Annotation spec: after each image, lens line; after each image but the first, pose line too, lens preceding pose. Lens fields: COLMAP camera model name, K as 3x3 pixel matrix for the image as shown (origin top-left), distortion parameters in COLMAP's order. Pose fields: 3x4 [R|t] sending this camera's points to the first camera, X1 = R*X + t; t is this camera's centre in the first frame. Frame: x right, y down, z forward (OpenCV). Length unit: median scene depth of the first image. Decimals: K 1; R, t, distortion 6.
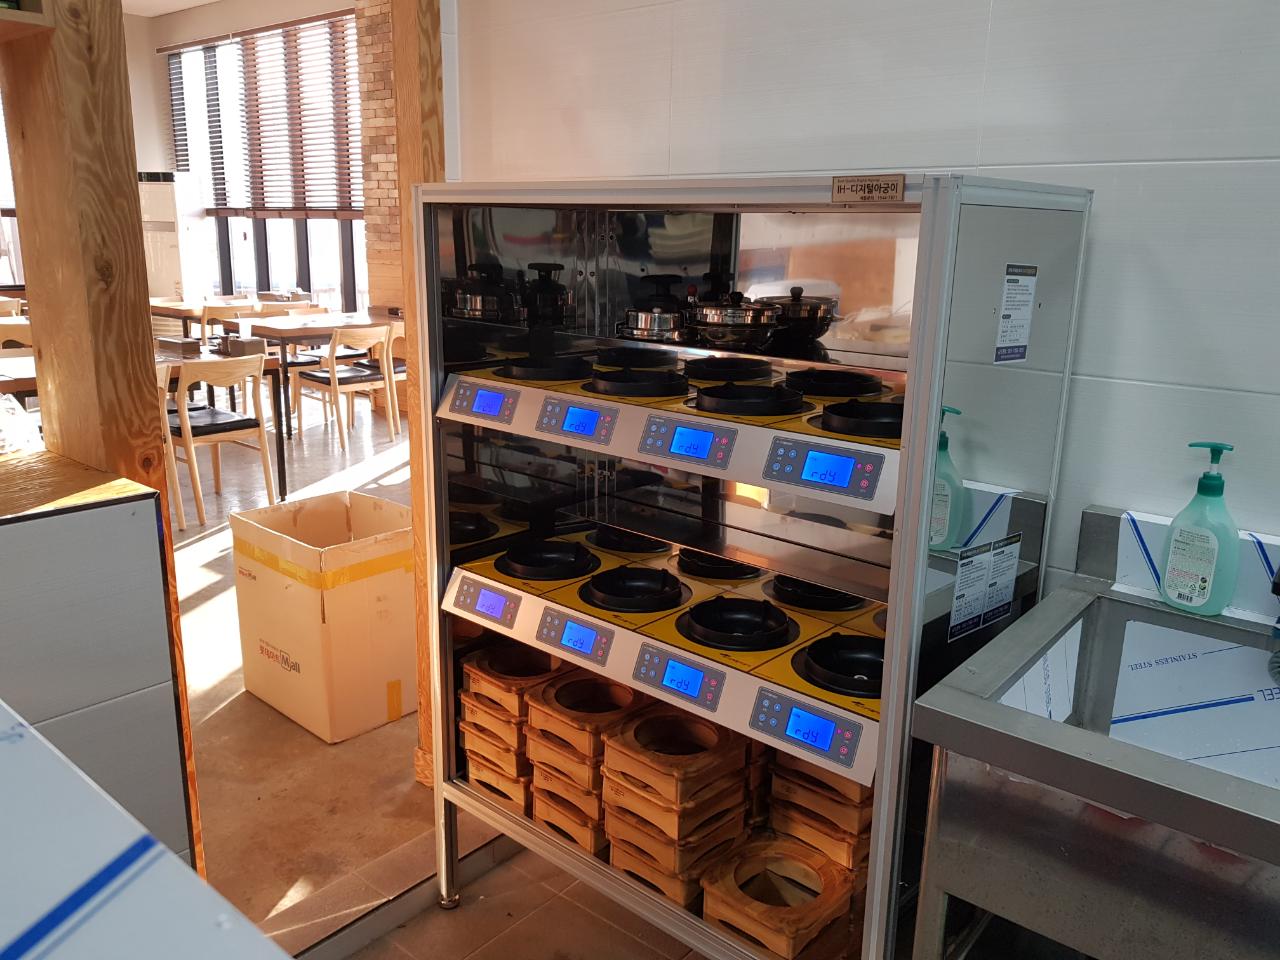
lens RADIAL K [[969.3, 0, 634.5], [0, 969.3, 474.3], [0, 0, 1]] dist [-0.009553, -0.017162]
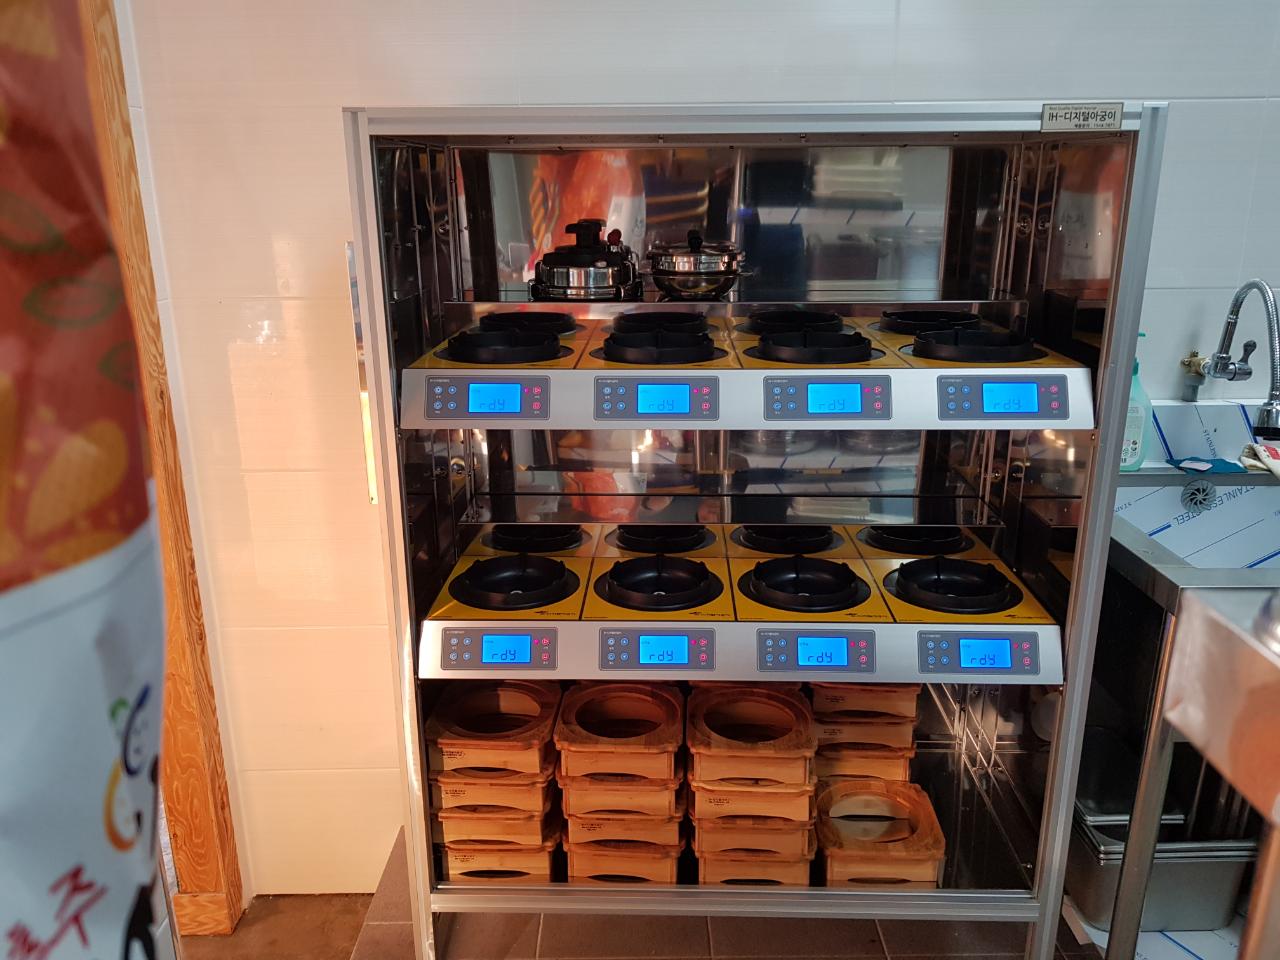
lens RADIAL K [[969.3, 0, 638.9], [0, 969.3, 485.9], [0, 0, 1]] dist [-0.009553, -0.017162]
pose [[0.772822, -0.205401, 0.600464, -0.513703], [0.172450, 0.978541, 0.112780, -0.067898], [-0.610743, 0.016392, 0.791659, 0.304332]]
